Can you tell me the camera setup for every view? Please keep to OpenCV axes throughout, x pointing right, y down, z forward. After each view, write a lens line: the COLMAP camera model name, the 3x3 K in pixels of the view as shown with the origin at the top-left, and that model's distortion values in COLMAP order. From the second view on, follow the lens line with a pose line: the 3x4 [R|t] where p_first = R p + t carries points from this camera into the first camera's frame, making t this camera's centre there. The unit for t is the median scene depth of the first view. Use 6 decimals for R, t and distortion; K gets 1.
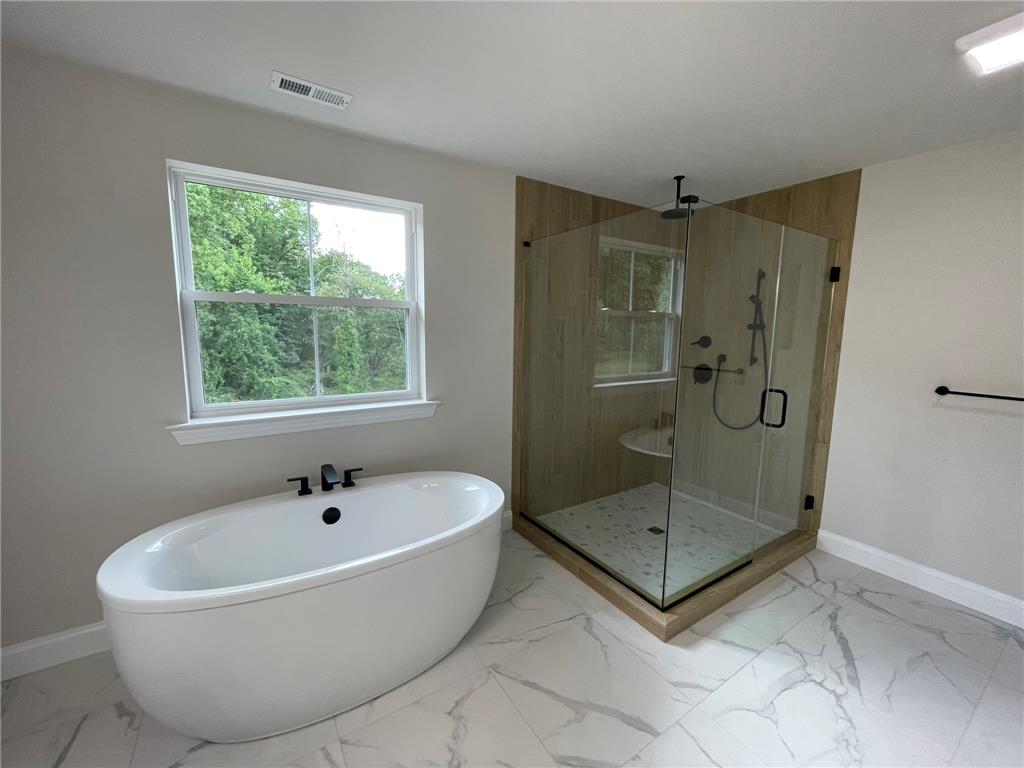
lens RADIAL K [[416.0, 0, 512.0], [0, 416.0, 384.0], [0, 0, 1]] dist [-0.002809, 0.000145]
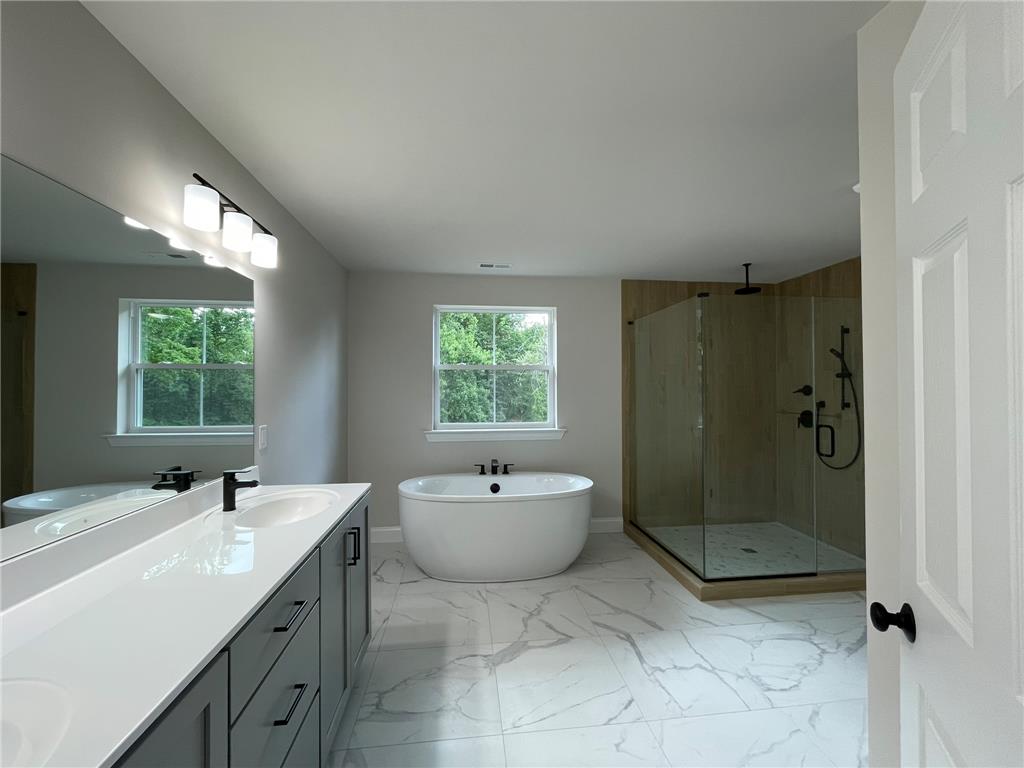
lens RADIAL K [[416.0, 0, 512.0], [0, 416.0, 384.0], [0, 0, 1]] dist [-0.002809, 0.000145]
pose [[0.896308, -0.019079, -0.443021, 0.277607], [-0.046738, 0.989444, -0.137171, 0.081606], [0.440961, 0.143654, 0.885955, -0.389418]]
